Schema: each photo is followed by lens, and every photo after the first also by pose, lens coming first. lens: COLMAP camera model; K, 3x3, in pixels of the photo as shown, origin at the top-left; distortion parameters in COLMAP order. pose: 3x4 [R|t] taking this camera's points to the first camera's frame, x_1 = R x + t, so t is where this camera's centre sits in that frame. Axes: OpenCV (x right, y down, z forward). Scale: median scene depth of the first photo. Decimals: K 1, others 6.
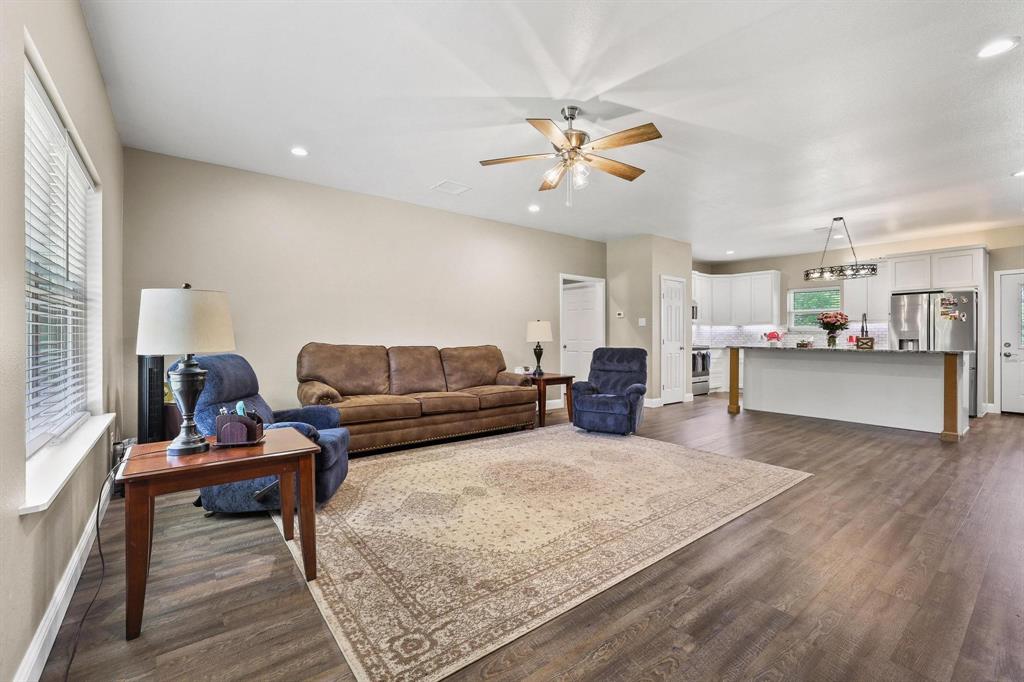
lens RADIAL K [[449.0, 0, 517.3], [0, 449.0, 336.2], [0, 0, 1]] dist [-0.002558, -0.000021]
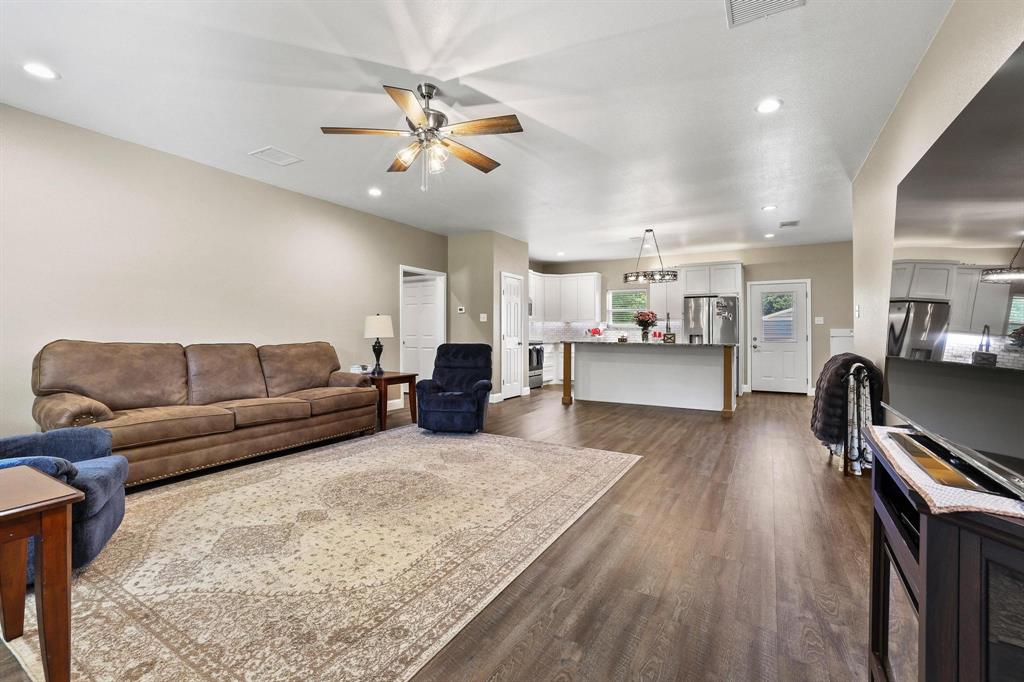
lens RADIAL K [[453.6, 0, 516.6], [0, 453.6, 326.0], [0, 0, 1]] dist [-0.028109, 0.019344]
pose [[0.931973, 0.006551, 0.362468, -0.034058], [-0.001894, 0.999911, -0.013202, 0.000054], [-0.362522, 0.011617, 0.931903, 0.053906]]
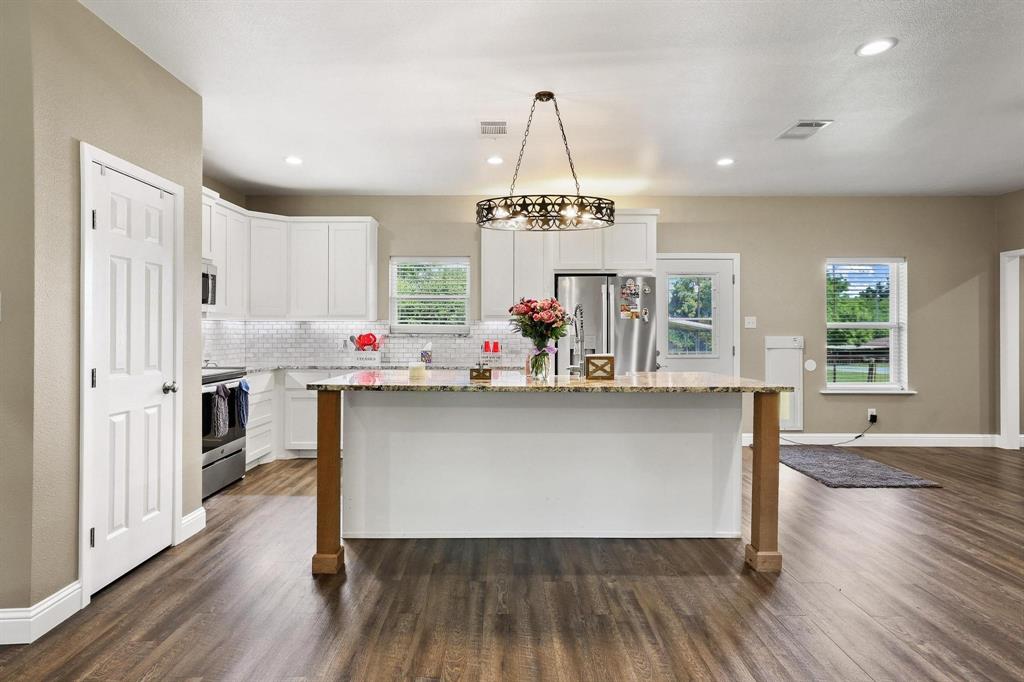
lens RADIAL K [[520.9, 0, 510.7], [0, 520.9, 329.5], [0, 0, 1]] dist [-0.000992, 0.000018]
pose [[0.620911, -0.002138, 0.783878, 0.380472], [0.000624, 0.999997, 0.002232, -0.033029], [-0.783881, -0.000897, 0.620911, 0.962372]]
